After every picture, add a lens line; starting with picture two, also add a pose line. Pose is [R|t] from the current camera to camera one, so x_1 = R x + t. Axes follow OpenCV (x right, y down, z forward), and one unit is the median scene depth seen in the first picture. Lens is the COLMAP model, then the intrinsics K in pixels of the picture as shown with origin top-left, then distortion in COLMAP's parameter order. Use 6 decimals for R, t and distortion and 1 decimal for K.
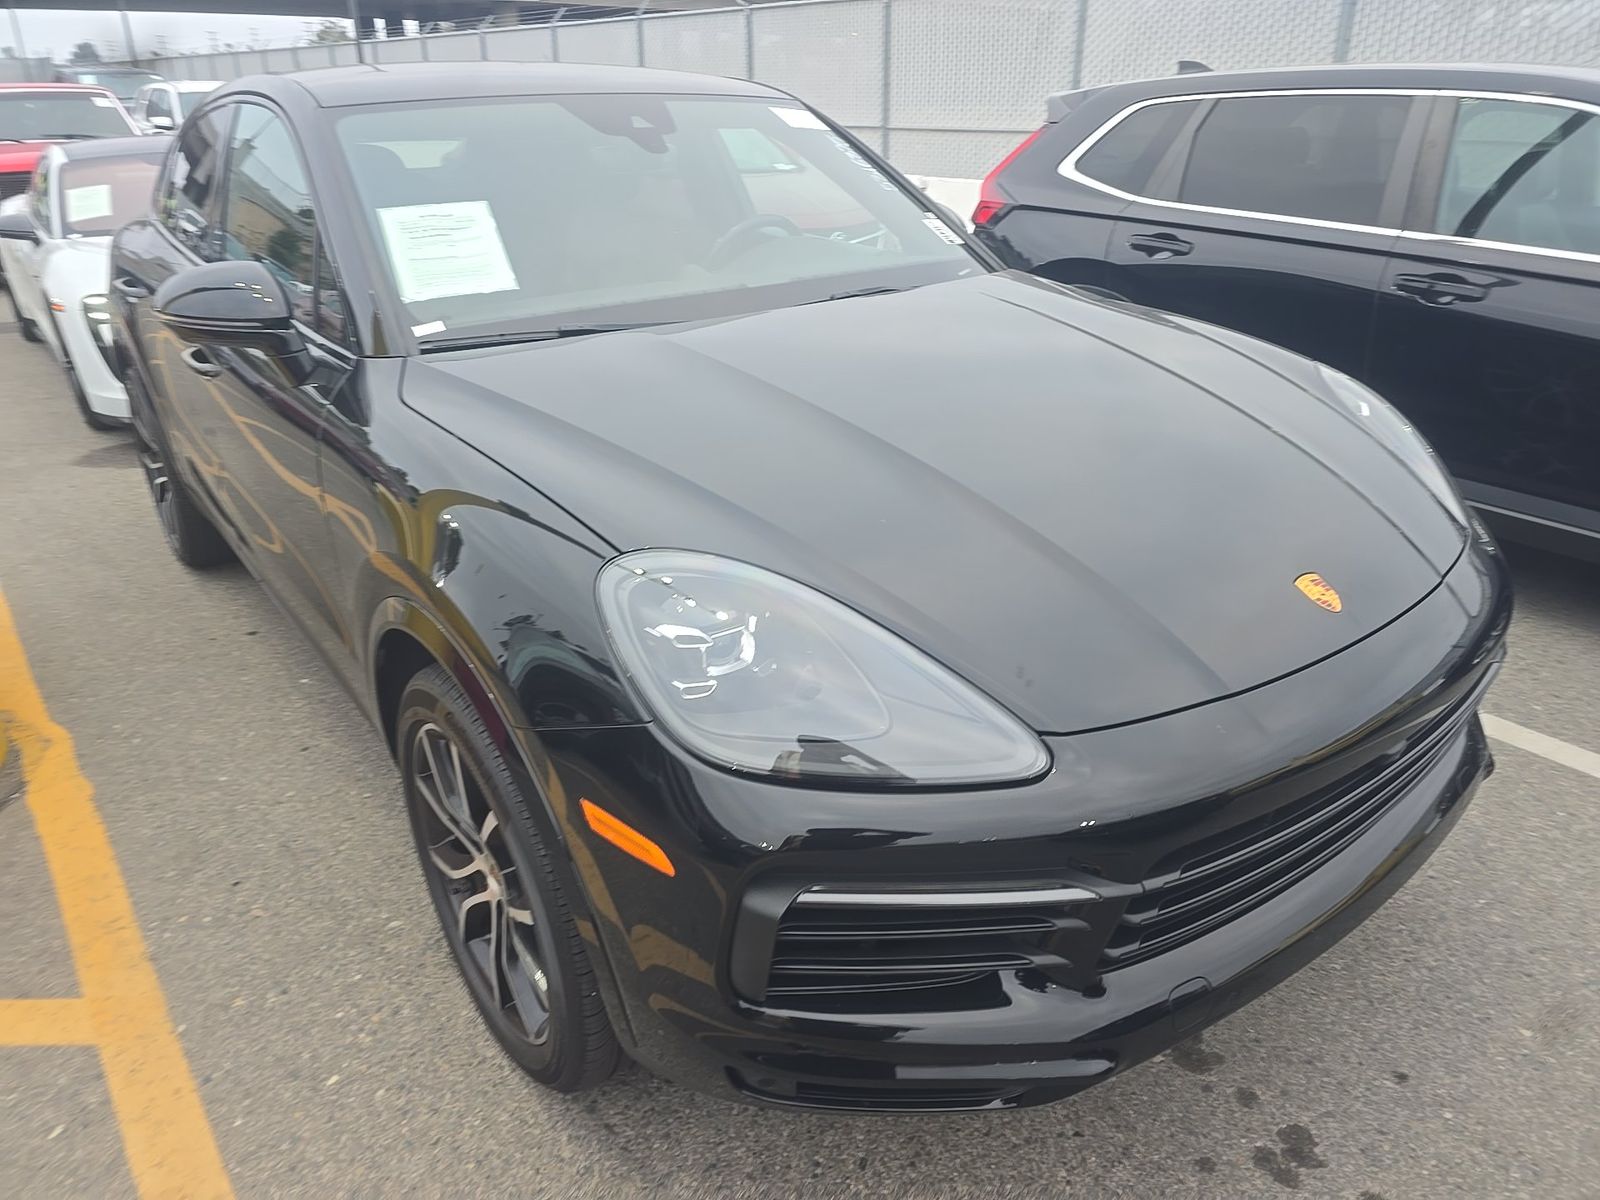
lens RADIAL K [[1113.2, 0, 805.7], [0, 1113.2, 600.1], [0, 0, 1]] dist [0.056155, -0.065905]
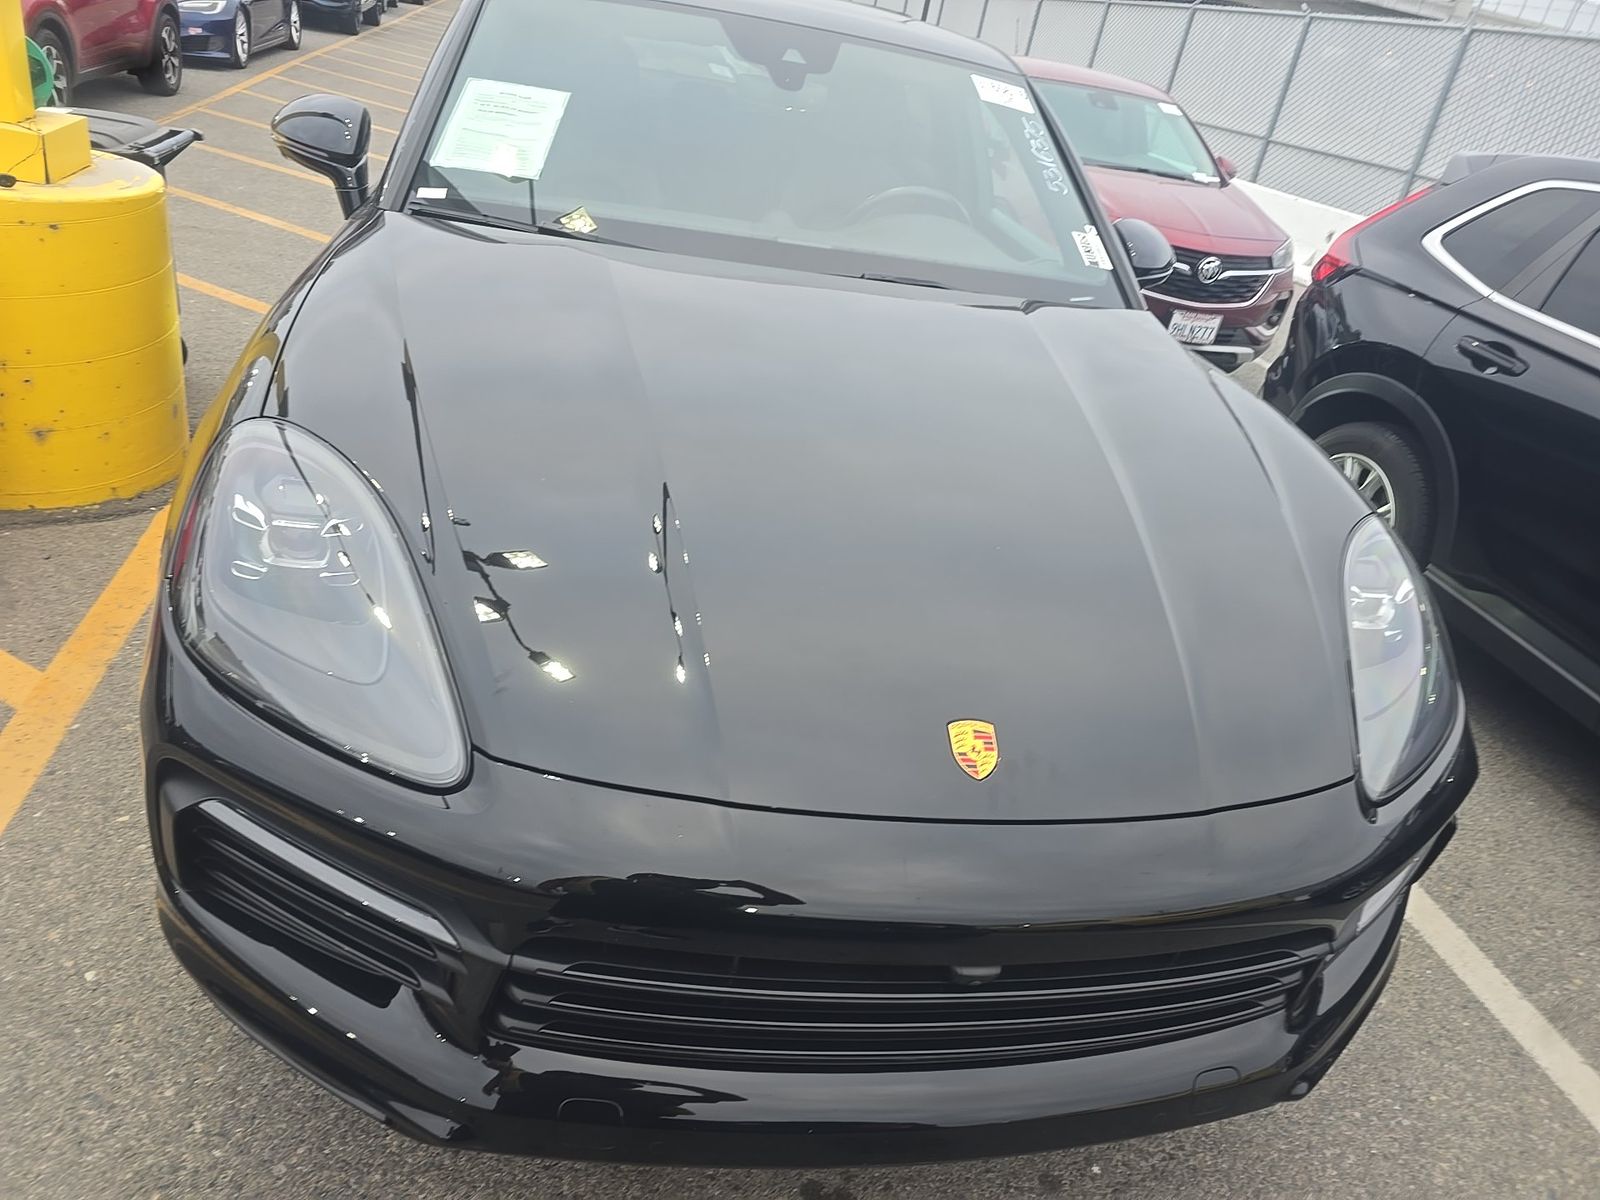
lens RADIAL K [[1113.2, 0, 805.7], [0, 1113.2, 600.1], [0, 0, 1]] dist [0.056155, -0.065905]
pose [[0.869948, 0.353853, -0.343480, 0.436428], [-0.348228, 0.933972, 0.080205, -0.092447], [0.349182, 0.049836, 0.935729, 0.167833]]
